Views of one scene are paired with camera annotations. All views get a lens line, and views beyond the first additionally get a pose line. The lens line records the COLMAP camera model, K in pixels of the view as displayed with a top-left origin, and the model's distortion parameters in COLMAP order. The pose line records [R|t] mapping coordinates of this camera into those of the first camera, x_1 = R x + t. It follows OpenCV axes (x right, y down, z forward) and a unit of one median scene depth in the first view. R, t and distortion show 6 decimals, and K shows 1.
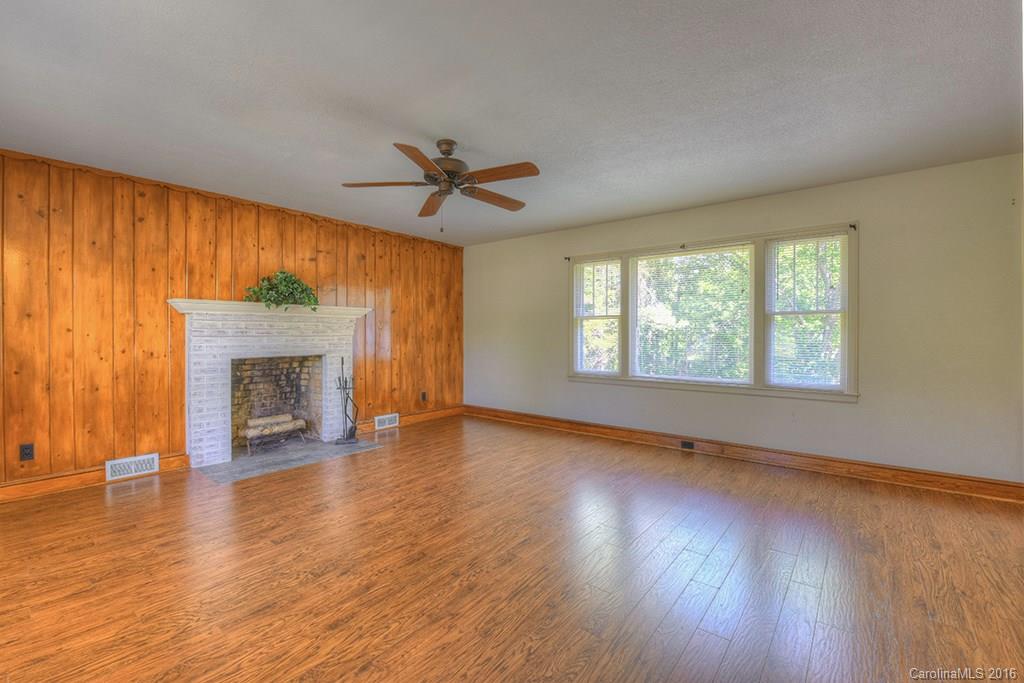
lens RADIAL K [[439.4, 0, 501.7], [0, 439.4, 333.1], [0, 0, 1]] dist [-0.014249, -0.000772]
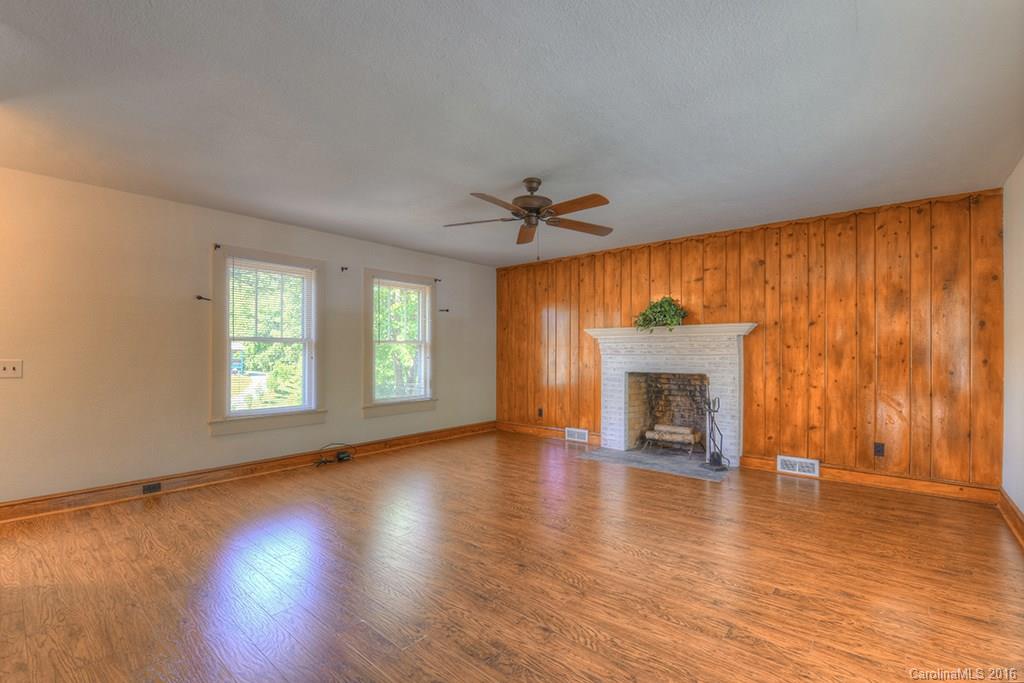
lens RADIAL K [[439.4, 0, 512.1], [0, 439.4, 350.3], [0, 0, 1]] dist [-0.014249, -0.000772]
pose [[-0.008418, -0.004529, -0.999954, 0.632536], [0.000244, 0.999990, -0.004531, 0.000310], [0.999965, -0.000282, -0.008416, 0.620112]]
